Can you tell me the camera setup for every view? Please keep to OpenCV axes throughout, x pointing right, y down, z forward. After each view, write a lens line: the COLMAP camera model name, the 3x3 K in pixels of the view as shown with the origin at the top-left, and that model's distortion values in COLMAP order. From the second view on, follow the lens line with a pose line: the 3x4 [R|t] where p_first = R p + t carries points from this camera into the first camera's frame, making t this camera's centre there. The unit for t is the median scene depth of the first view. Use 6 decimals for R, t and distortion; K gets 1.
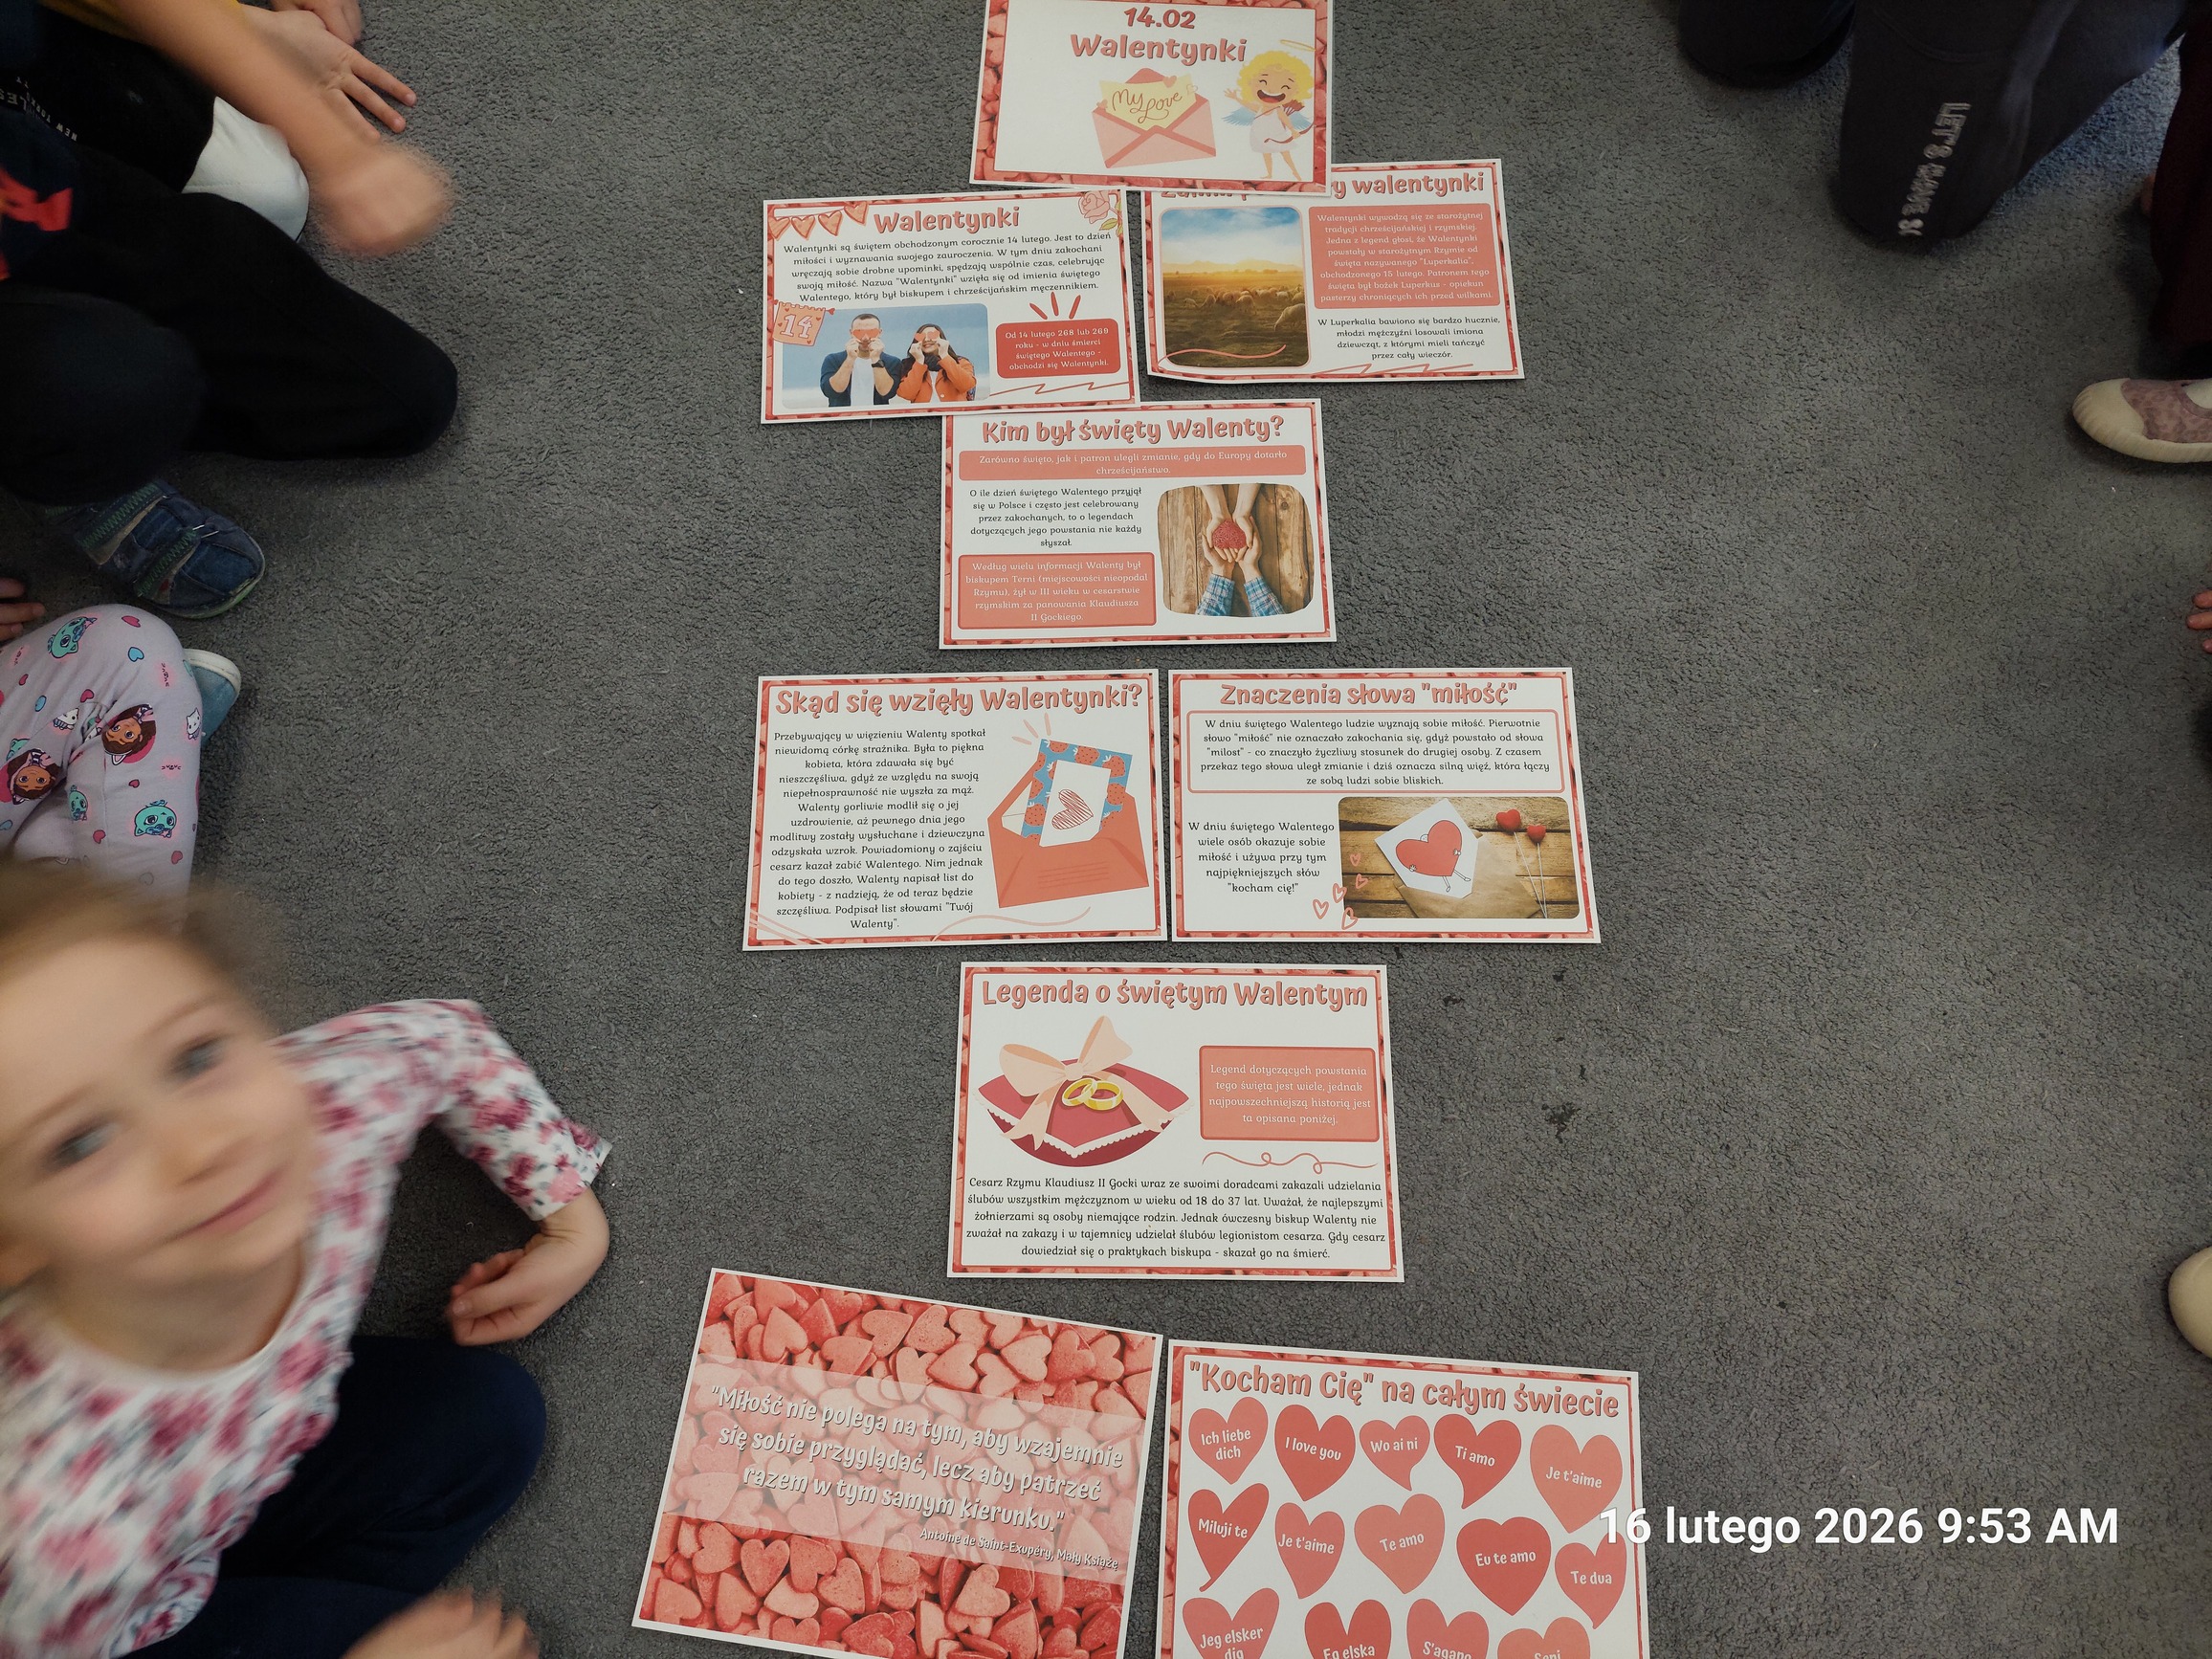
lens RADIAL K [[1644.5, 0, 1106.0], [0, 1644.5, 829.5], [0, 0, 1]] dist [0.076764, -0.087407]
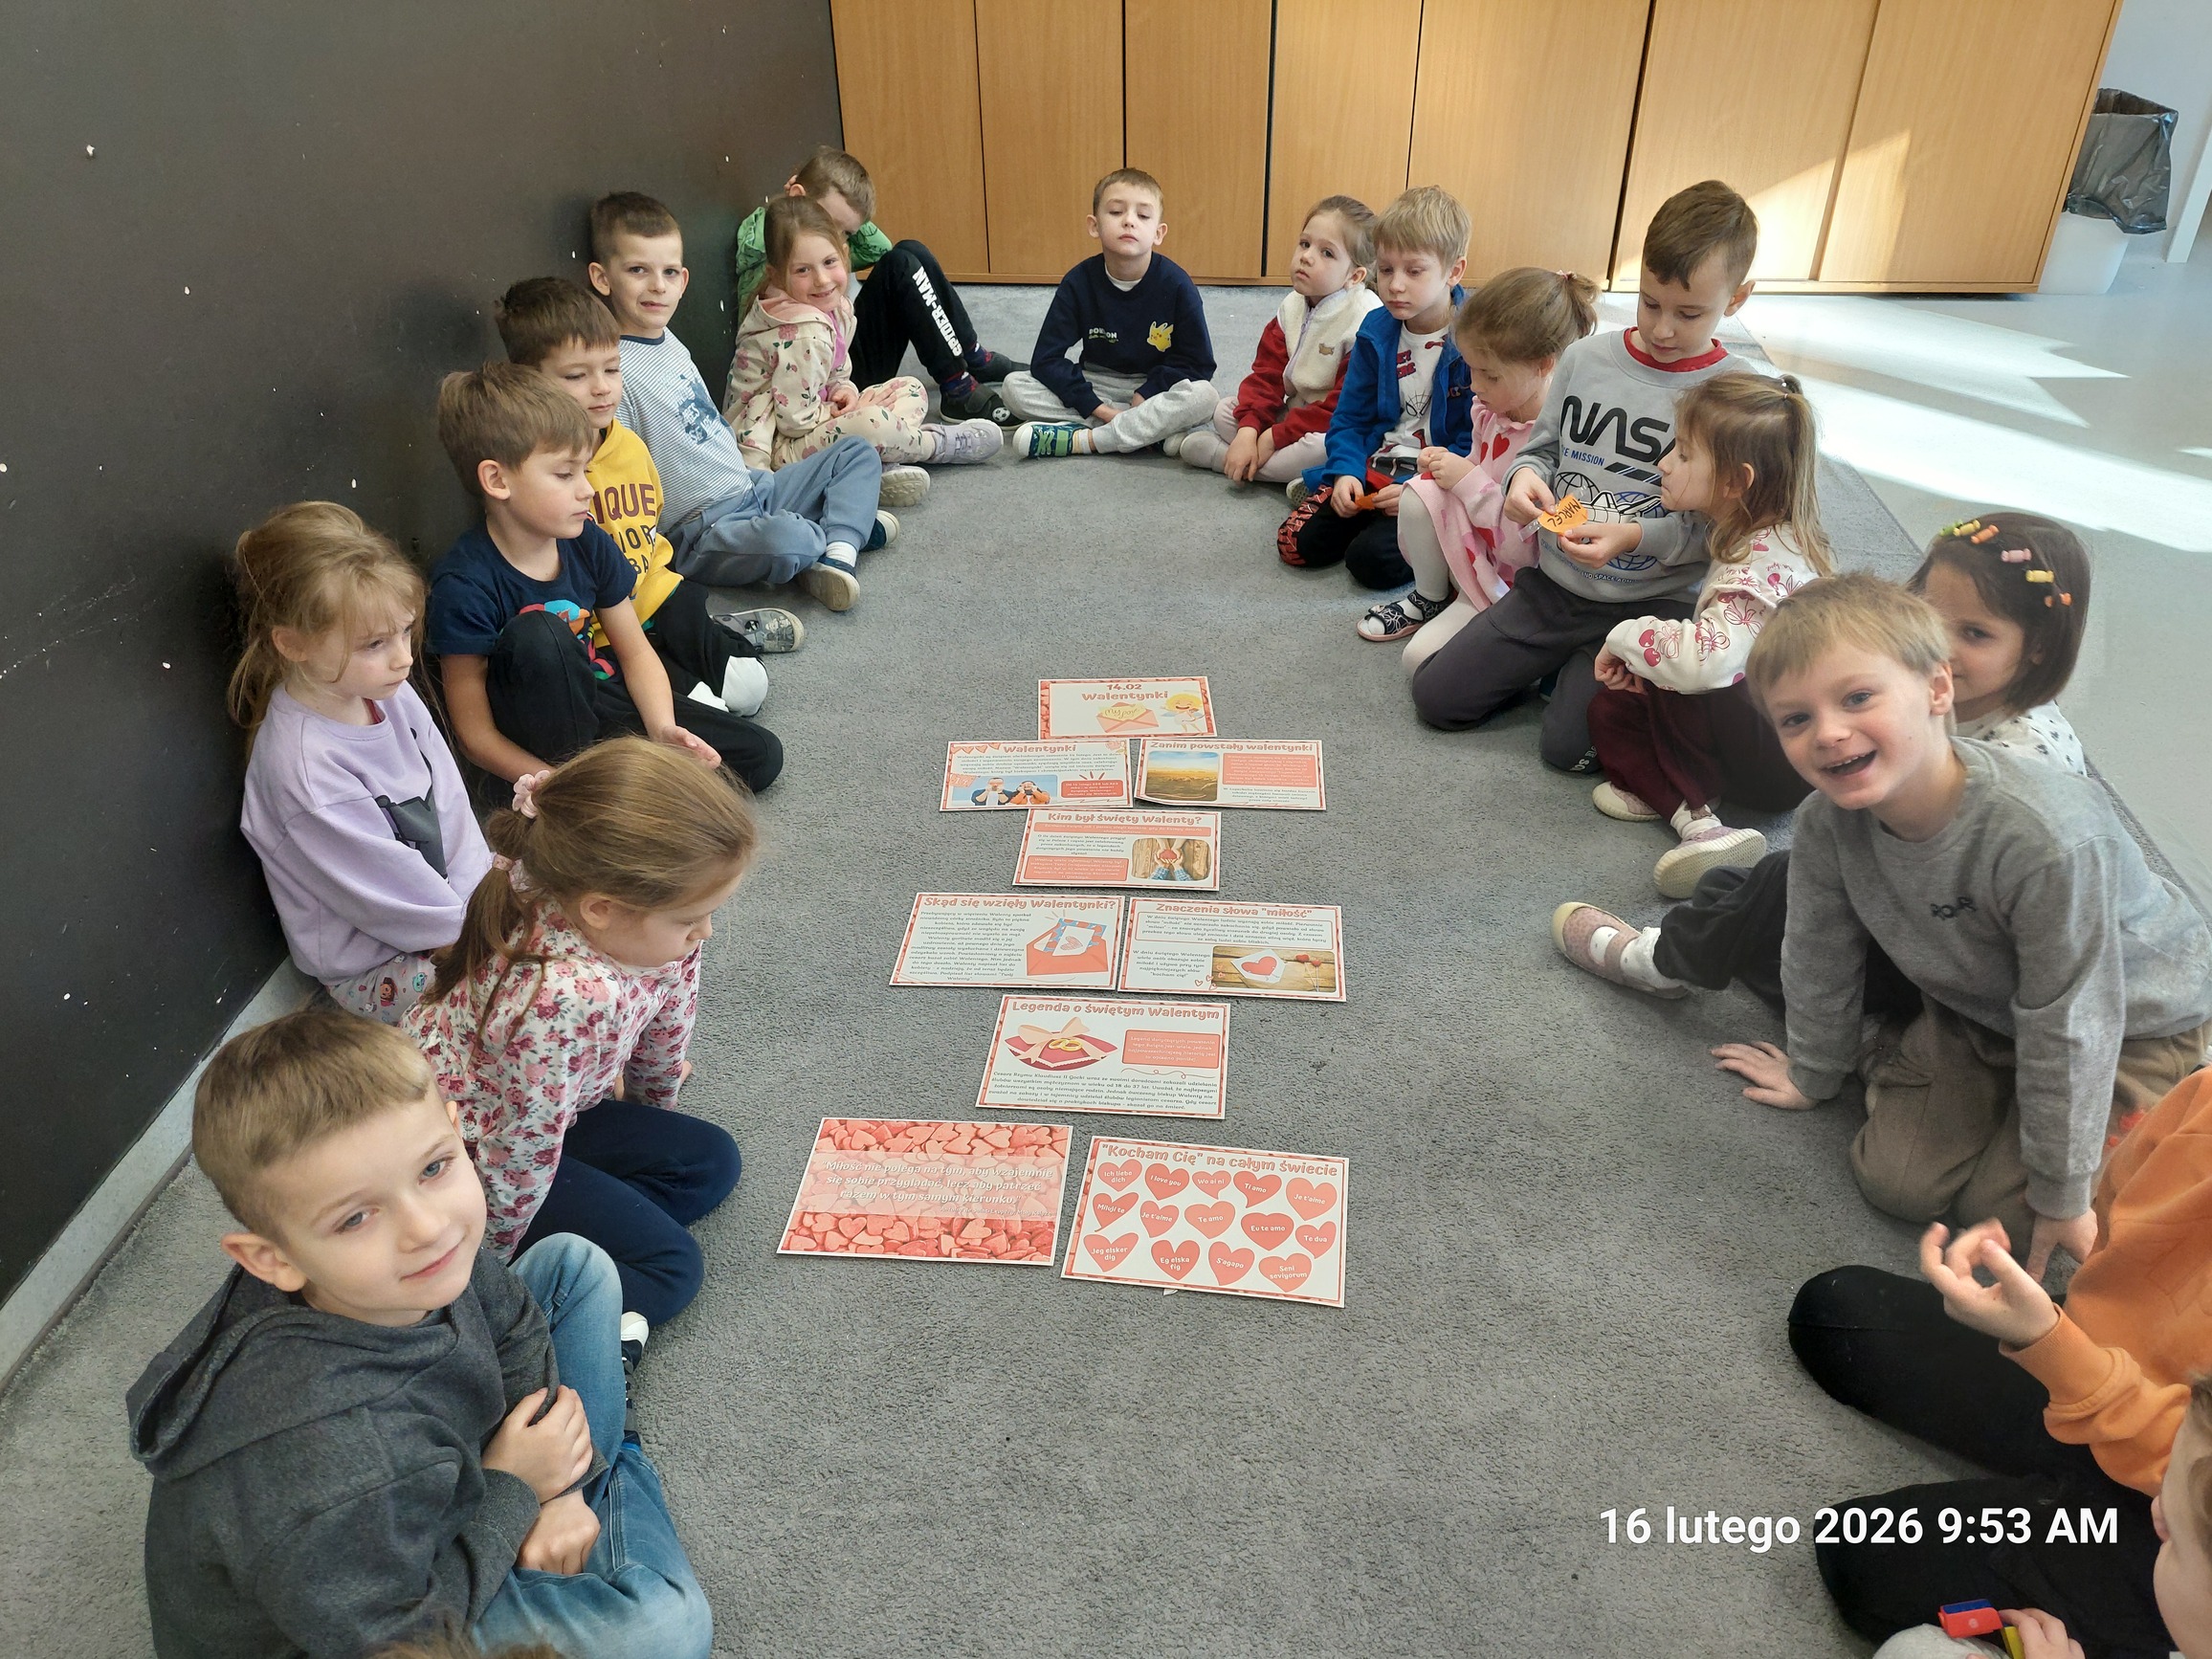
lens RADIAL K [[1644.5, 0, 1106.0], [0, 1644.5, 829.5], [0, 0, 1]] dist [0.076764, -0.087407]
pose [[0.995560, 0.052513, -0.078125, 0.164609], [-0.089378, 0.787772, -0.609448, 1.067426], [0.029541, 0.613724, 0.788968, -0.587071]]
